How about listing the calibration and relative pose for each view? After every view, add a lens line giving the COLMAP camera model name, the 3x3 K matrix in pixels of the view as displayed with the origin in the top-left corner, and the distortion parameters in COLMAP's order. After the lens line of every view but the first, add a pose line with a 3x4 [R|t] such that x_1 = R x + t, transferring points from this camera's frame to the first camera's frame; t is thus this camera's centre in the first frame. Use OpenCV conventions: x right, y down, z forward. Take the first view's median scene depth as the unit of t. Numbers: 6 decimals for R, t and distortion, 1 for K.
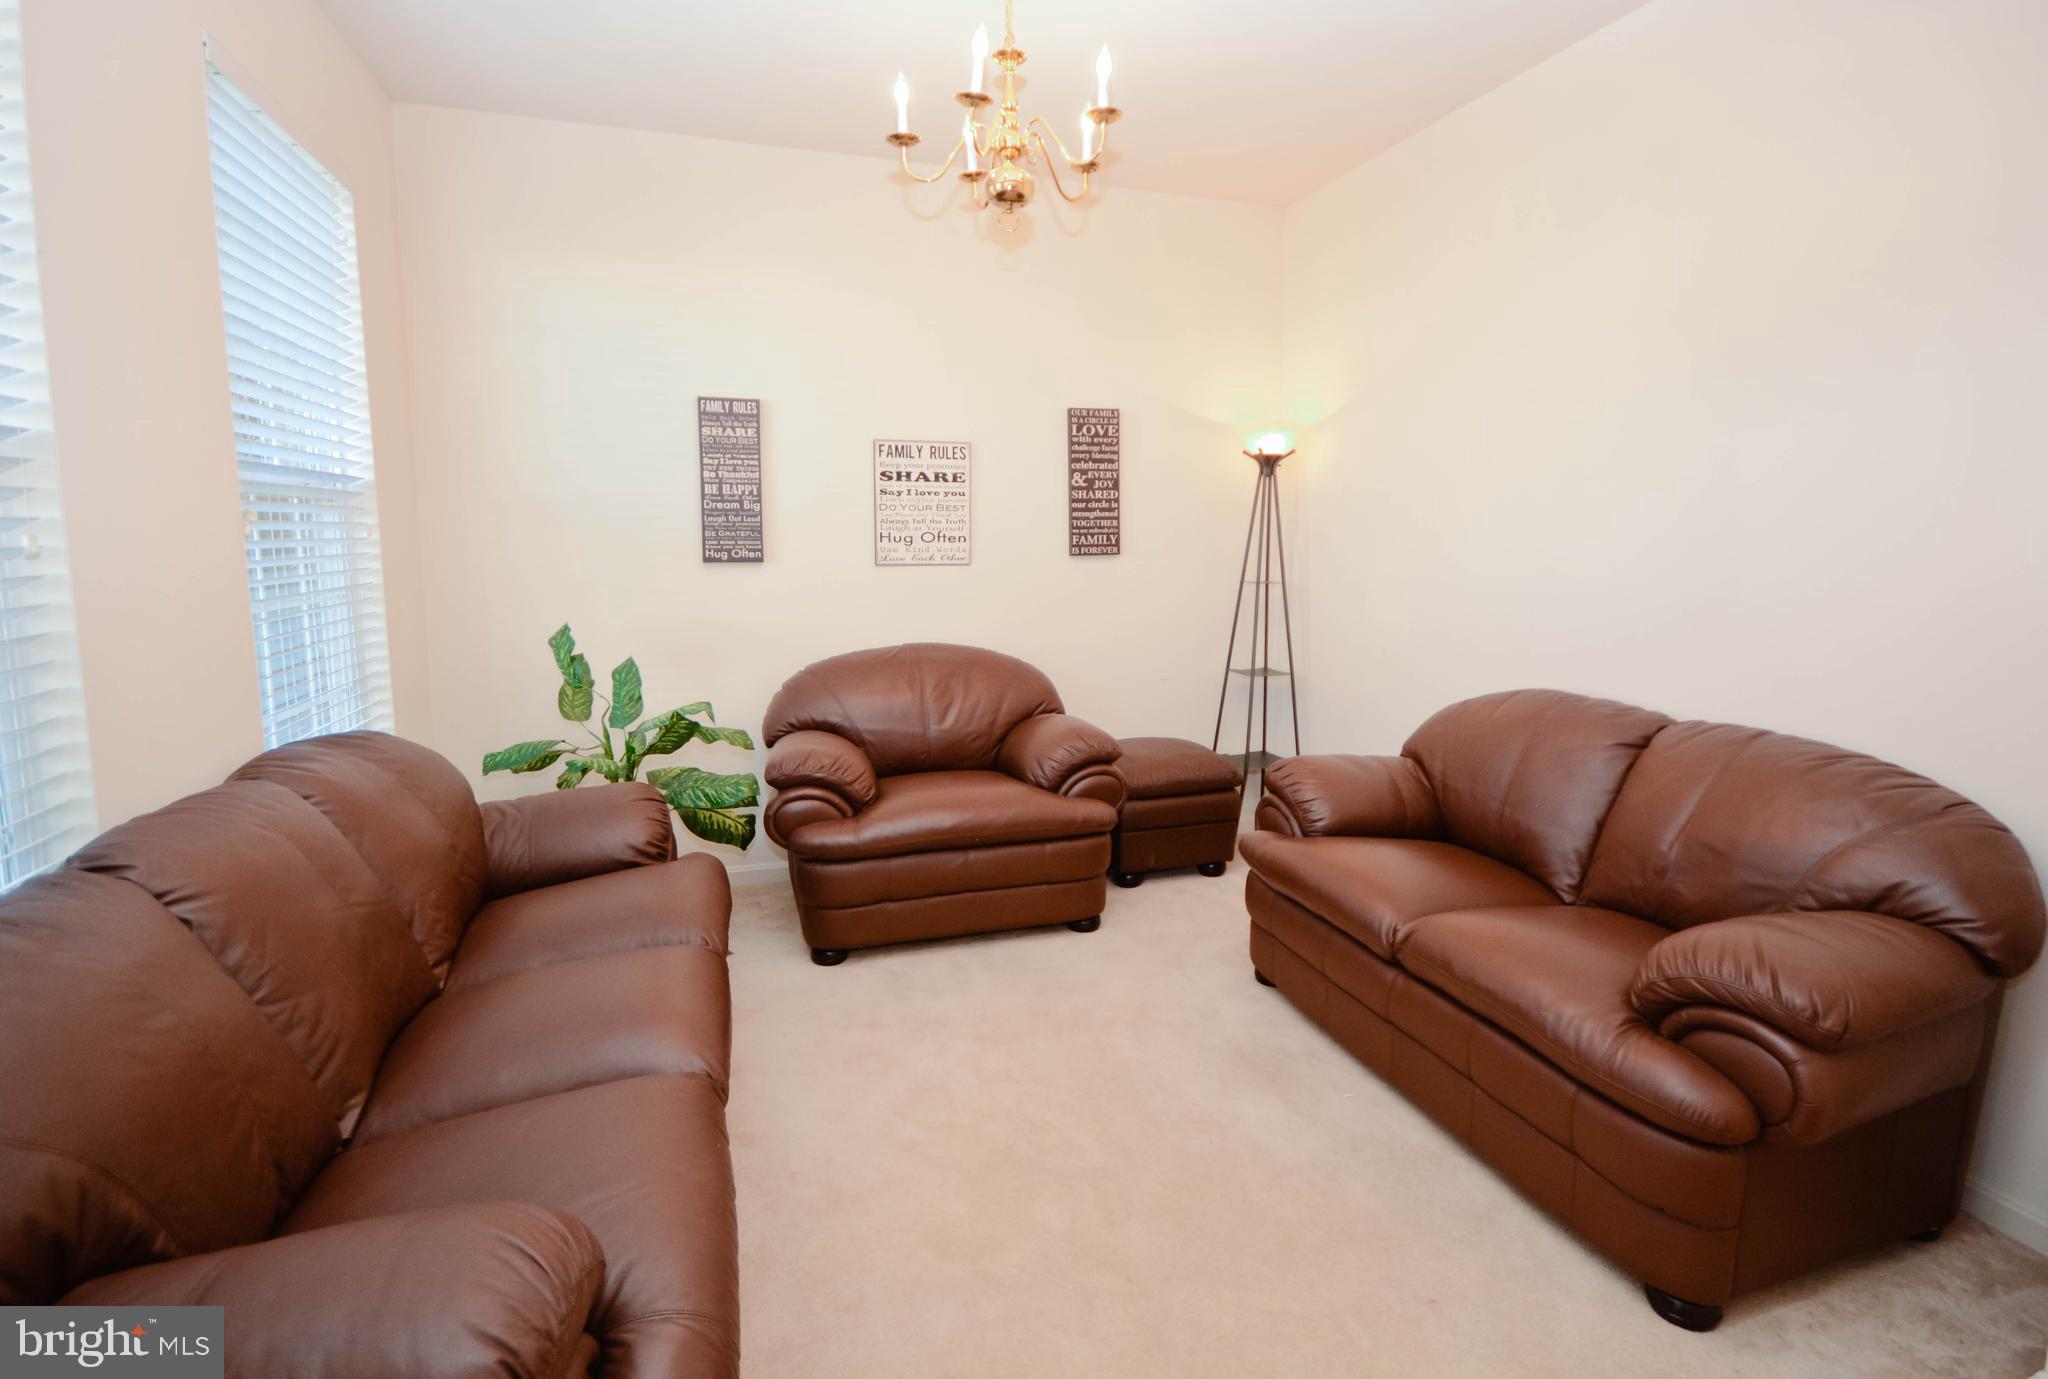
lens RADIAL K [[1000.0, 0, 1026.9], [0, 1000.0, 644.0], [0, 0, 1]] dist [-0.001404, 0.000603]
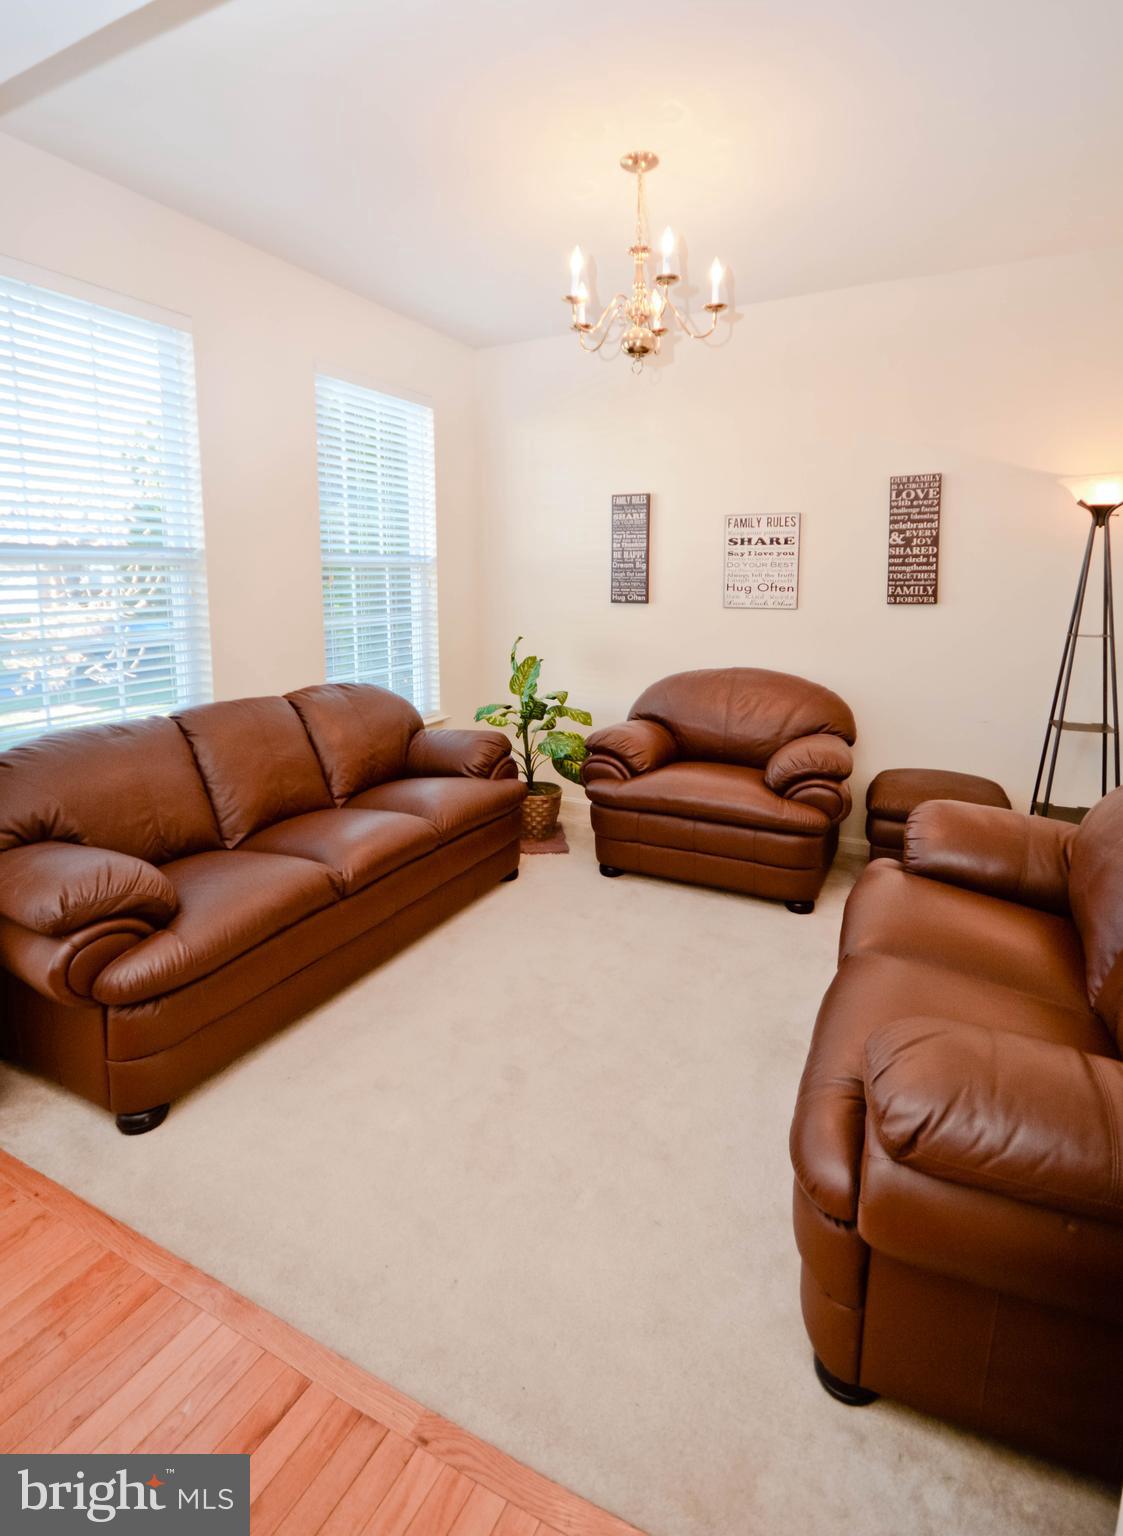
lens RADIAL K [[772.5, 0, 560.3], [0, 772.5, 664.8], [0, 0, 1]] dist [0.001049, -0.000448]
pose [[0.700675, 0.080312, -0.708946, 0.437601], [-0.076338, 0.996379, 0.037427, -0.023614], [0.709385, 0.027895, 0.704269, 0.104789]]
